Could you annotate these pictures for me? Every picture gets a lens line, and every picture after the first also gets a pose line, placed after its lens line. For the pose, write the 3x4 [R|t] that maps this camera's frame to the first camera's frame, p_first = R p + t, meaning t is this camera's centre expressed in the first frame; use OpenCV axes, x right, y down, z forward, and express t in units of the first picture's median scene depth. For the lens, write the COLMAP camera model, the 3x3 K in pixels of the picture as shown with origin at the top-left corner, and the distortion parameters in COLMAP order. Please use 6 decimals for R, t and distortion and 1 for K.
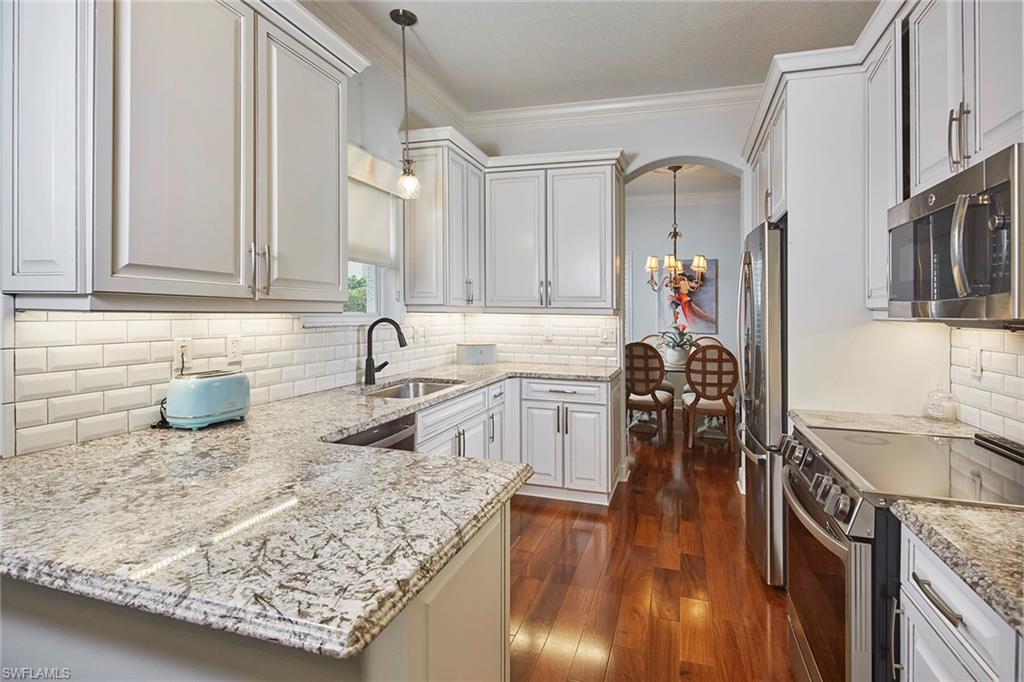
lens RADIAL K [[510.6, 0, 545.0], [0, 510.6, 319.8], [0, 0, 1]] dist [-0.000823, -0.000937]
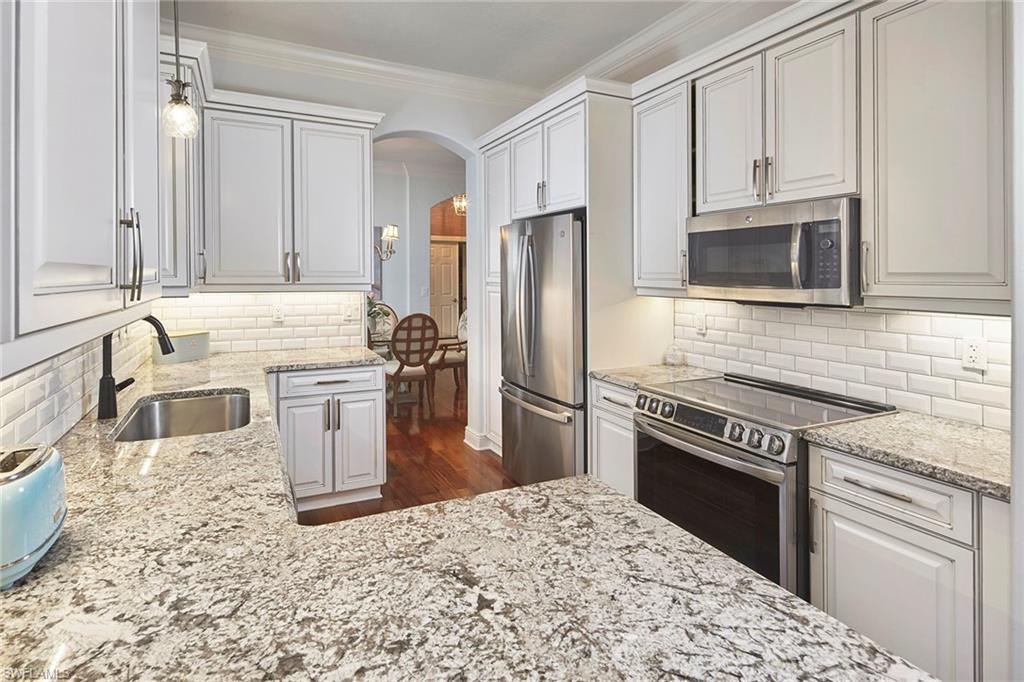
lens RADIAL K [[499.5, 0, 533.8], [0, 499.5, 274.9], [0, 0, 1]] dist [0.001896, -0.005415]
pose [[0.753082, -0.005491, 0.657904, -0.441225], [0.013703, 0.999879, -0.007341, -0.050072], [-0.657785, 0.014543, 0.753066, 0.223862]]
